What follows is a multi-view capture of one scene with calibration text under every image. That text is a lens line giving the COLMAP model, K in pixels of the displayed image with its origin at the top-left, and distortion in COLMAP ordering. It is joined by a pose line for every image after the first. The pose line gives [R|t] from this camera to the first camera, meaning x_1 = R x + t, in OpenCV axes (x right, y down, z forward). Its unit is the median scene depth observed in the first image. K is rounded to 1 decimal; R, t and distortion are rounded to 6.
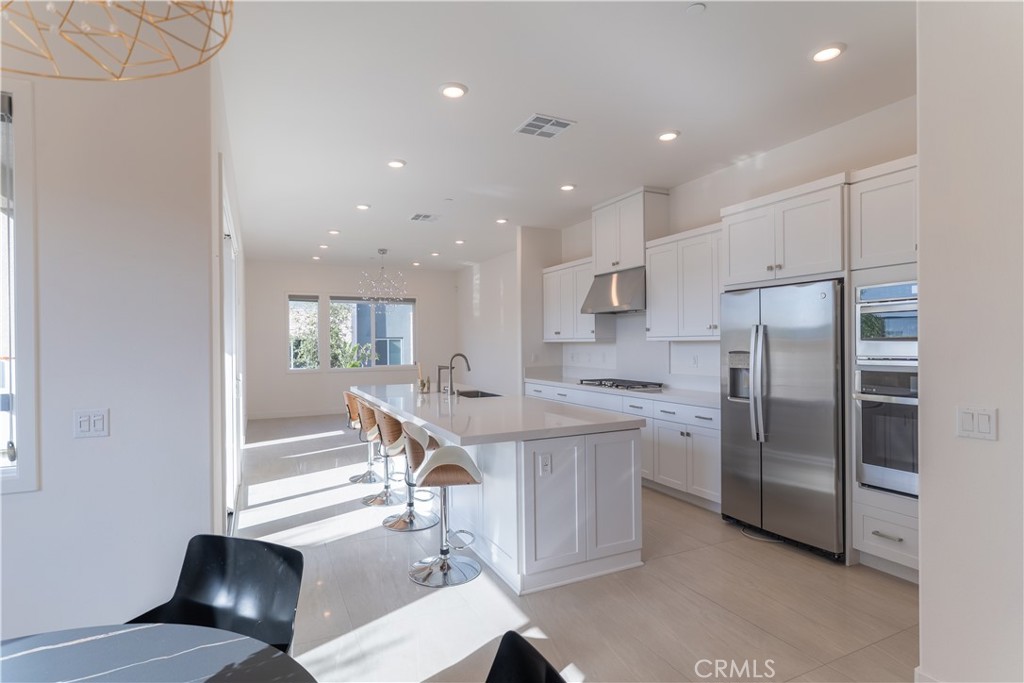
lens RADIAL K [[524.9, 0, 504.9], [0, 524.9, 341.8], [0, 0, 1]] dist [0.001587, 0.000830]
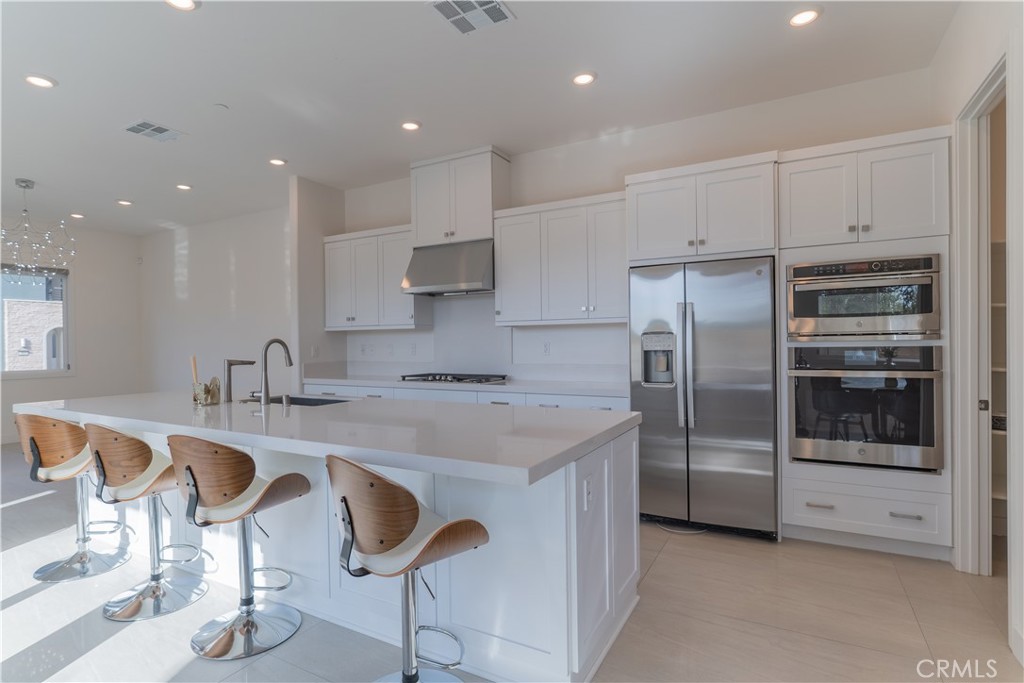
lens RADIAL K [[524.9, 0, 504.9], [0, 524.9, 341.8], [0, 0, 1]] dist [0.001587, 0.000830]
pose [[0.816479, -0.002266, 0.577371, -0.218553], [0.003801, 0.999992, -0.001450, 0.025998], [-0.577363, 0.003379, 0.816481, 0.295438]]
